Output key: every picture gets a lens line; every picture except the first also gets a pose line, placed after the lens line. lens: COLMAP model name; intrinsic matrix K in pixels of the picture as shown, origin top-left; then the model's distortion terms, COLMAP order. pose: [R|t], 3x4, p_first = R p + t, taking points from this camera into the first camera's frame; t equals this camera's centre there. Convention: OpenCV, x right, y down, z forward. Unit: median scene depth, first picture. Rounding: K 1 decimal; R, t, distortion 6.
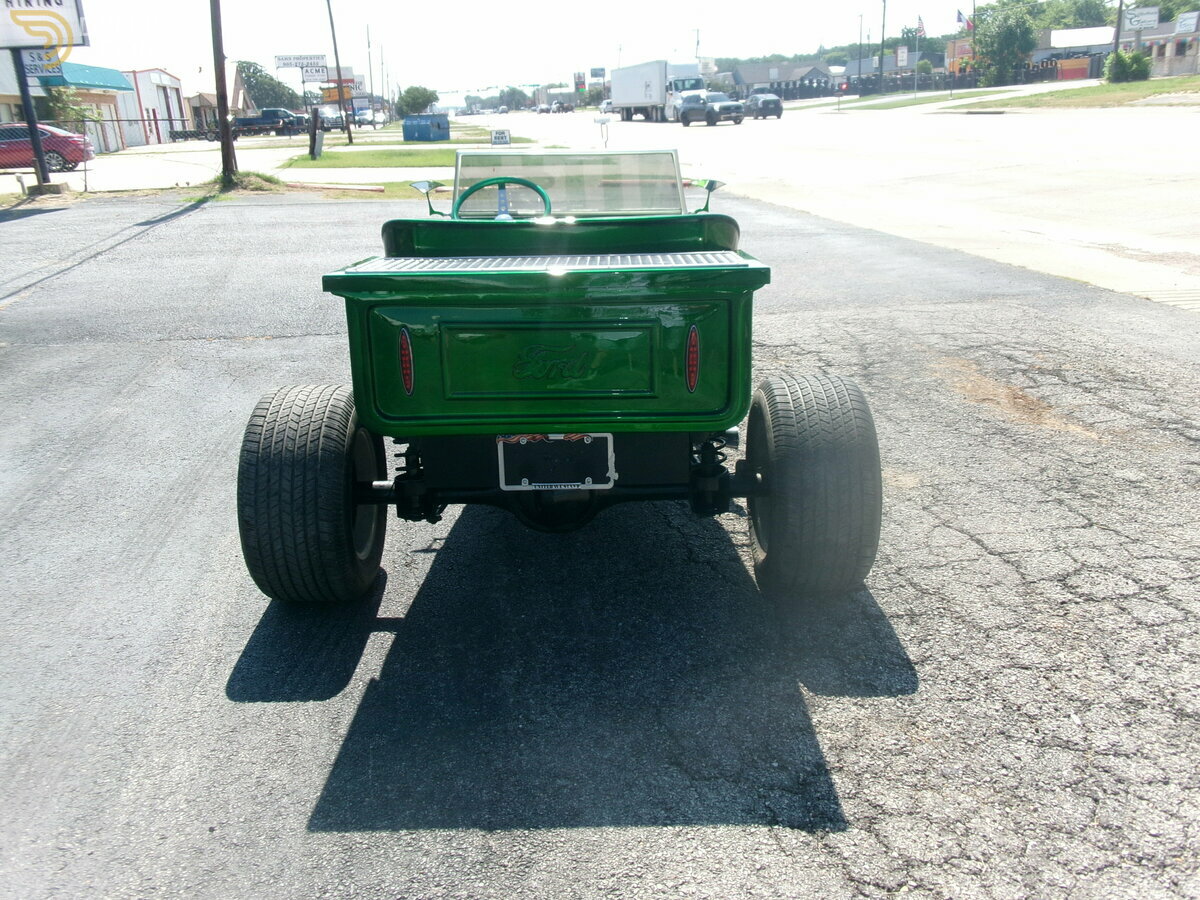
lens RADIAL K [[970.7, 0, 606.3], [0, 970.7, 450.3], [0, 0, 1]] dist [0.040778, -0.054127]
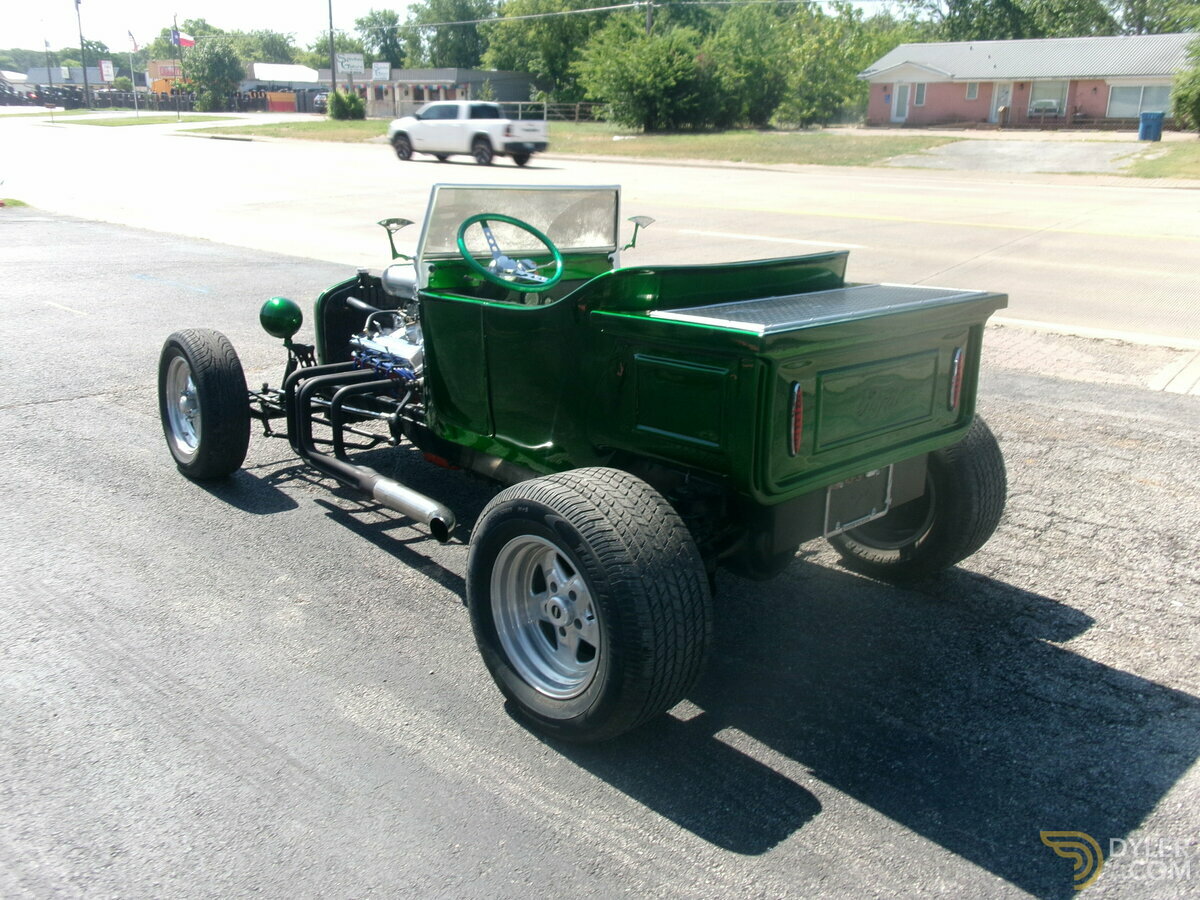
lens RADIAL K [[970.7, 0, 606.3], [0, 970.7, 450.3], [0, 0, 1]] dist [0.040778, -0.054127]
pose [[0.717301, -0.148001, 0.680864, -0.950703], [0.163506, 0.985648, 0.041997, -0.127934], [-0.677307, 0.081201, 0.731205, 0.448160]]
